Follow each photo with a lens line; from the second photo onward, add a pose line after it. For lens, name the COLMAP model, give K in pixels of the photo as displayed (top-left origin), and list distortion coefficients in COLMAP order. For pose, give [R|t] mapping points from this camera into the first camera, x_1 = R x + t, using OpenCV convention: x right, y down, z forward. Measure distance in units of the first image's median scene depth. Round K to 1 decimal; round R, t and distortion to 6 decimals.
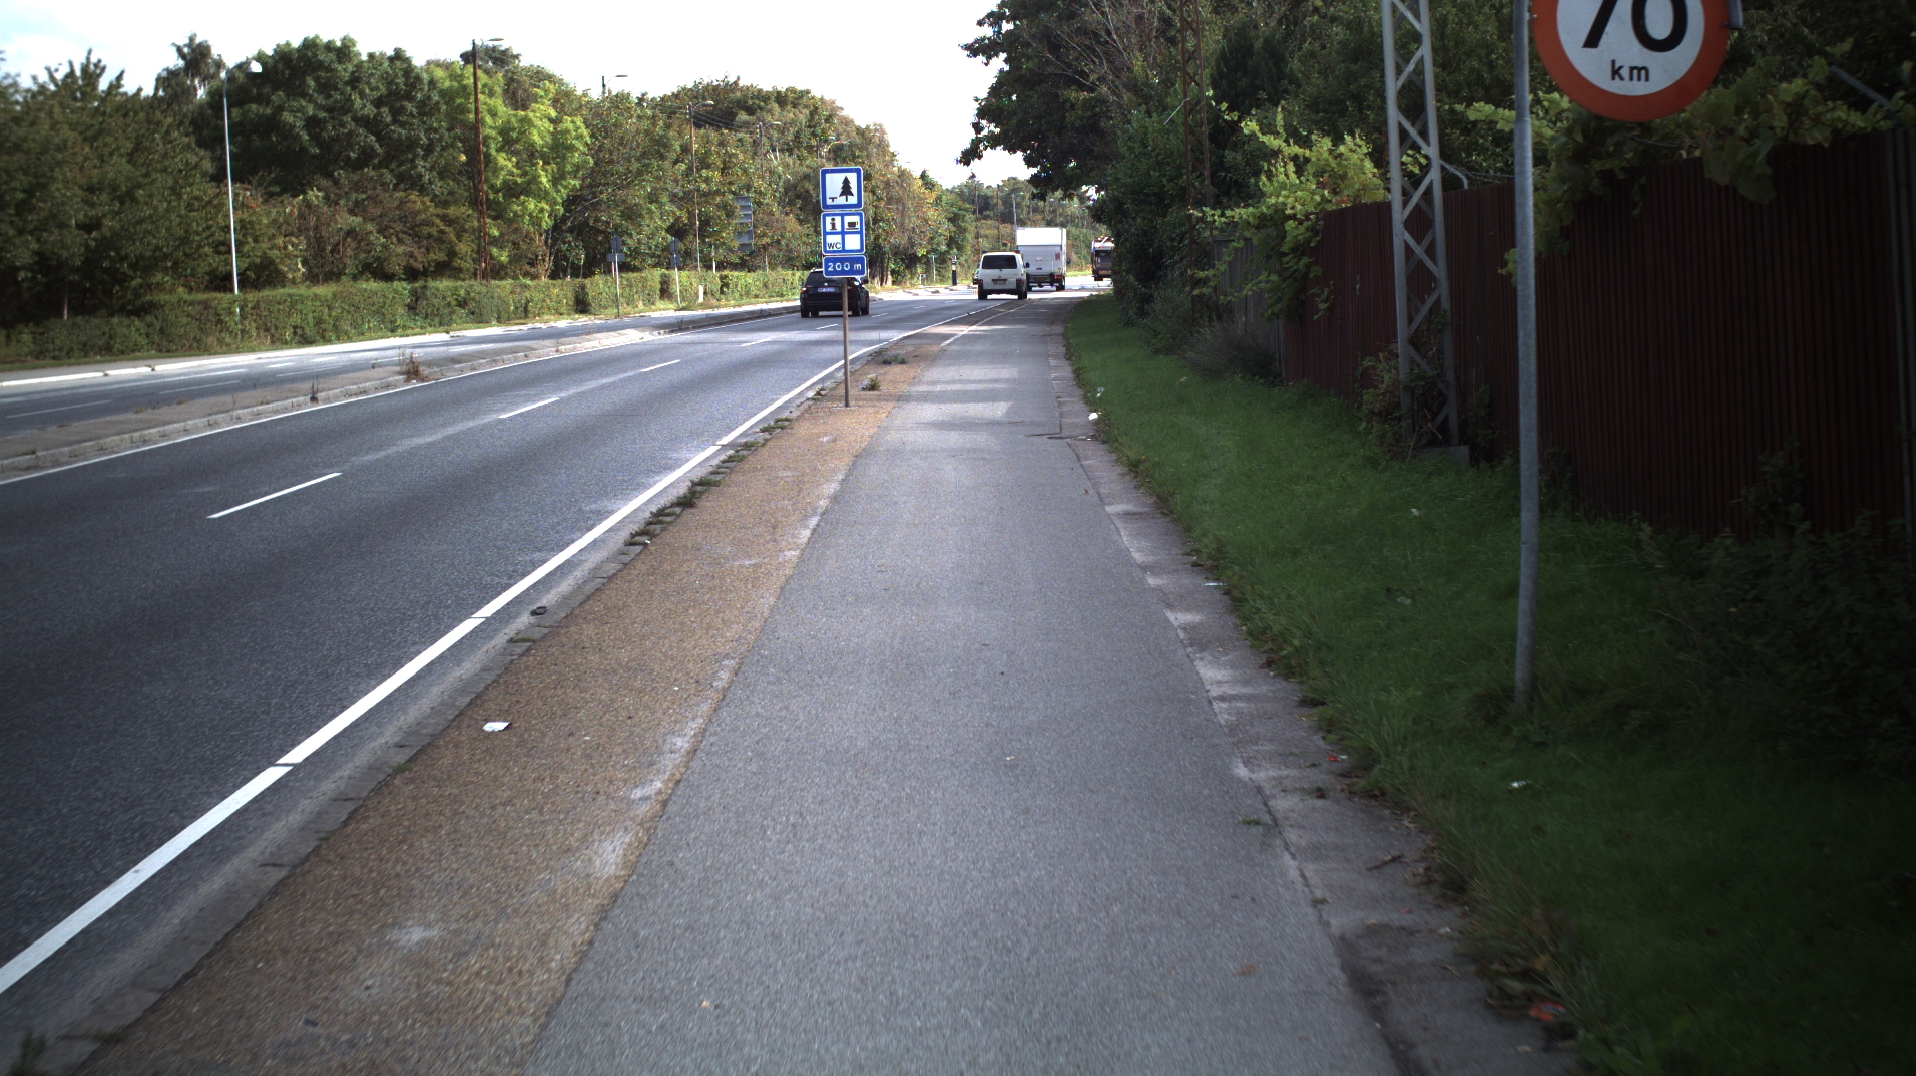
lens RADIAL K [[4056.9, 0, 958.0], [0, 4056.9, 538.0], [0, 0, 1]] dist [-0.359124, 0.624461]
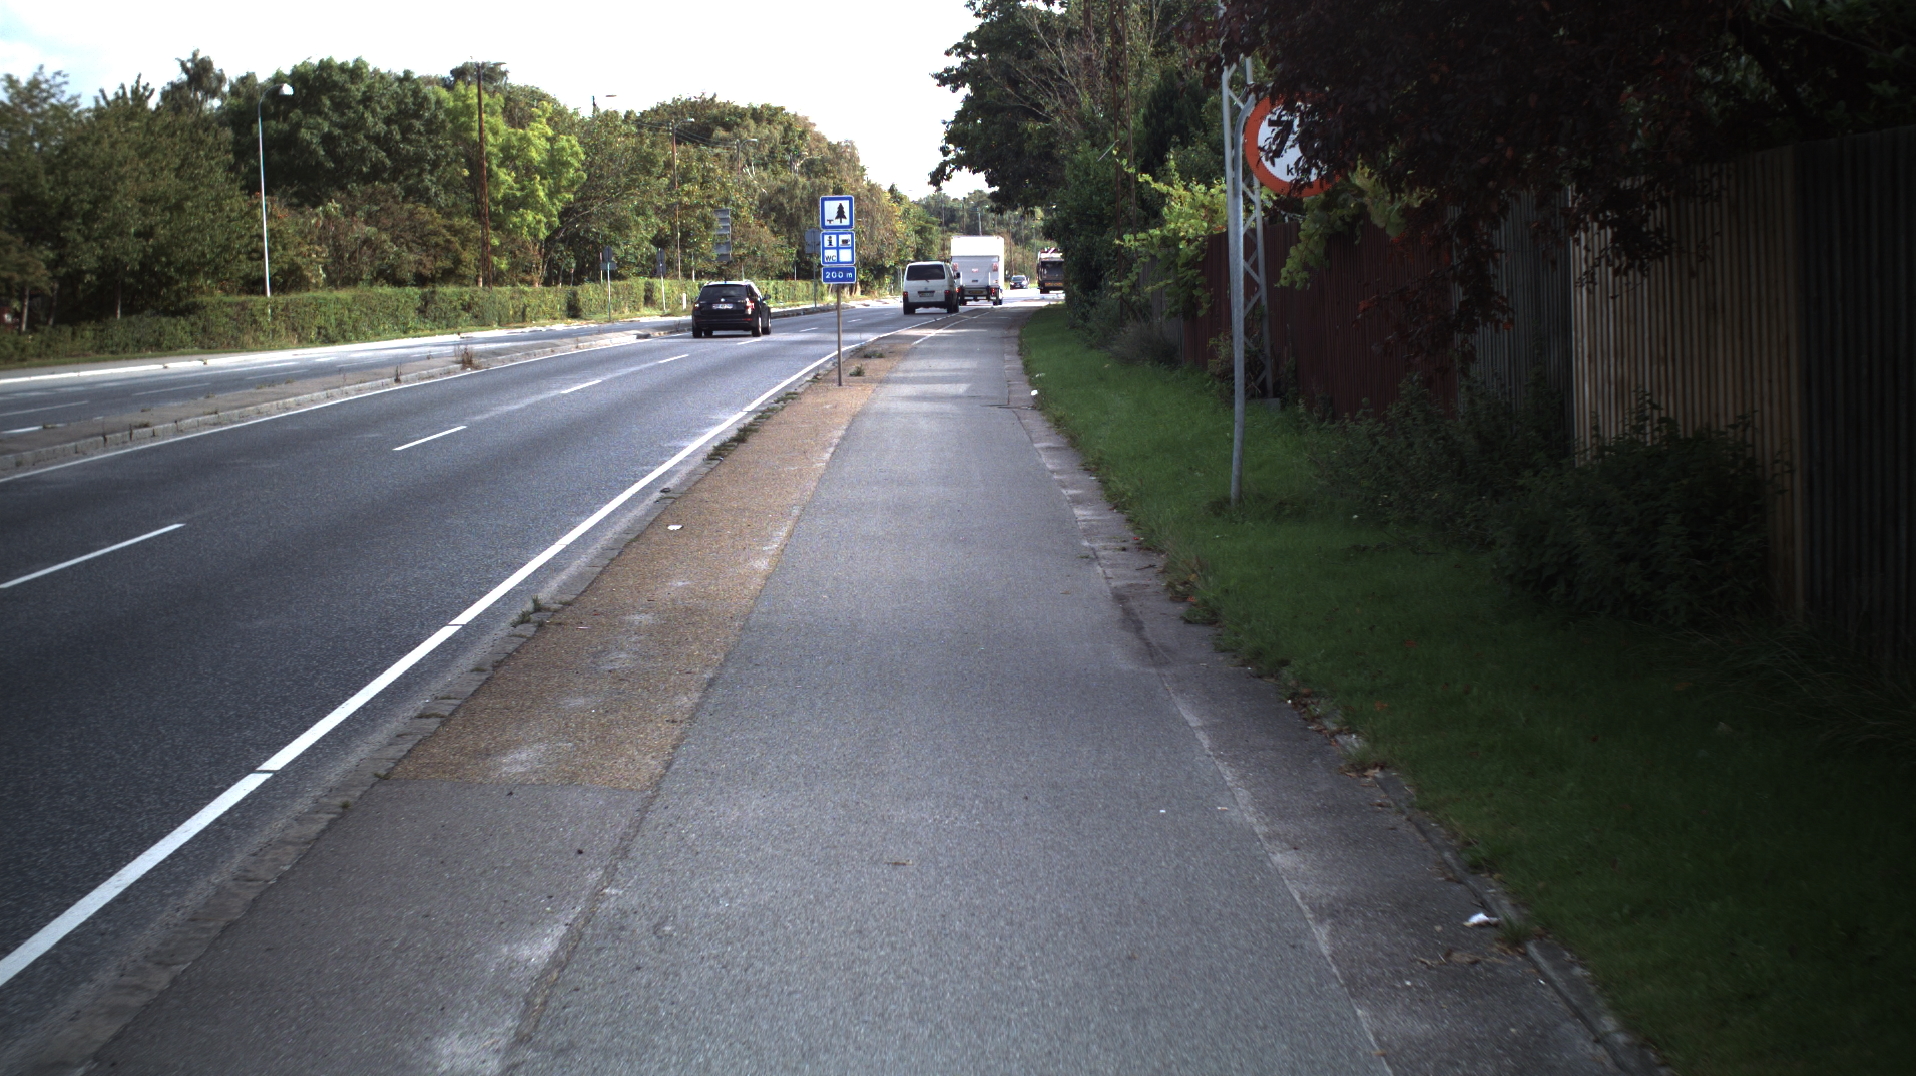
lens RADIAL K [[4056.9, 0, 958.0], [0, 4056.9, 538.0], [0, 0, 1]] dist [-0.359124, 0.624461]
pose [[0.999935, 0.007078, 0.008898, -0.000758], [-0.007053, 0.999971, -0.002872, 0.008223], [-0.008918, 0.002810, 0.999956, -0.117507]]
